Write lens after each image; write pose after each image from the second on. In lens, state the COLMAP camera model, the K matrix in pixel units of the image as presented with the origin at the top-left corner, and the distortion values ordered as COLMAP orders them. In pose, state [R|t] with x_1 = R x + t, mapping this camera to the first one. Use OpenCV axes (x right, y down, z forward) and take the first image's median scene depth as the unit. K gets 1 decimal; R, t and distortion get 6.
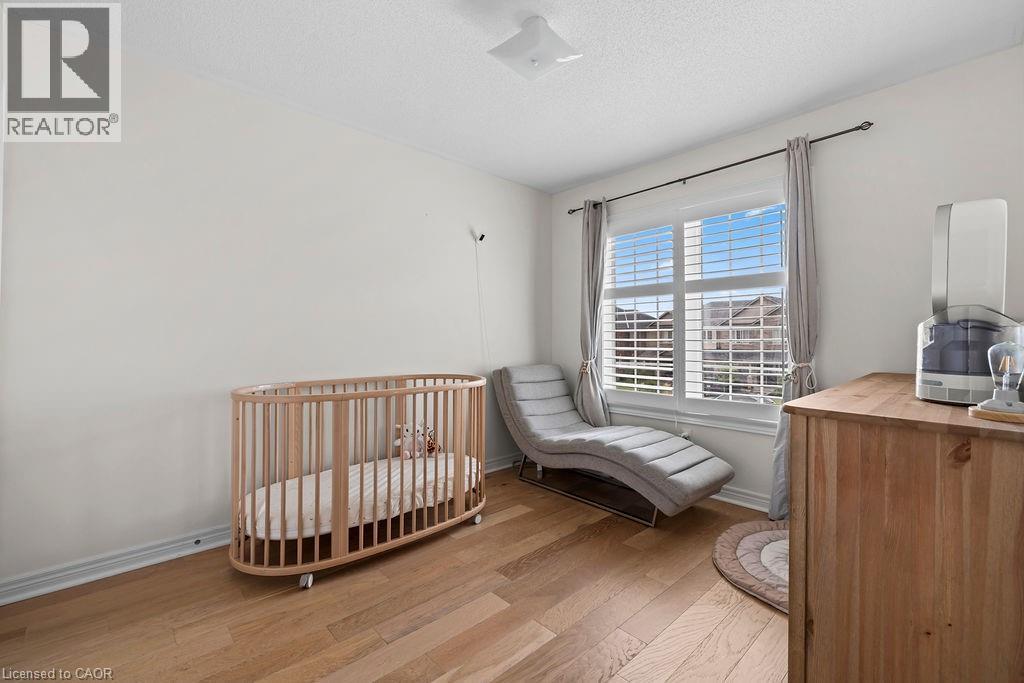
lens RADIAL K [[421.9, 0, 519.6], [0, 421.9, 338.4], [0, 0, 1]] dist [-0.002812, 0.002135]
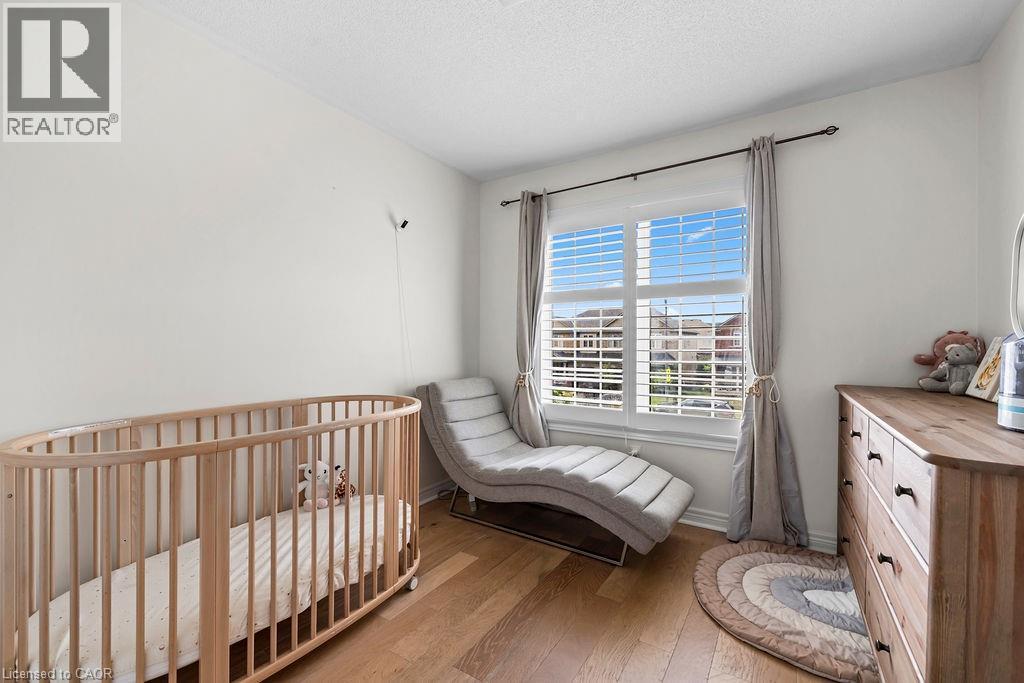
lens RADIAL K [[421.9, 0, 515.7], [0, 421.9, 348.2], [0, 0, 1]] dist [-0.002812, 0.002135]
pose [[0.970782, -0.000897, 0.239960, -0.101617], [-0.001855, 0.999935, 0.011245, -0.012538], [-0.239954, -0.011362, 0.970718, 0.206202]]
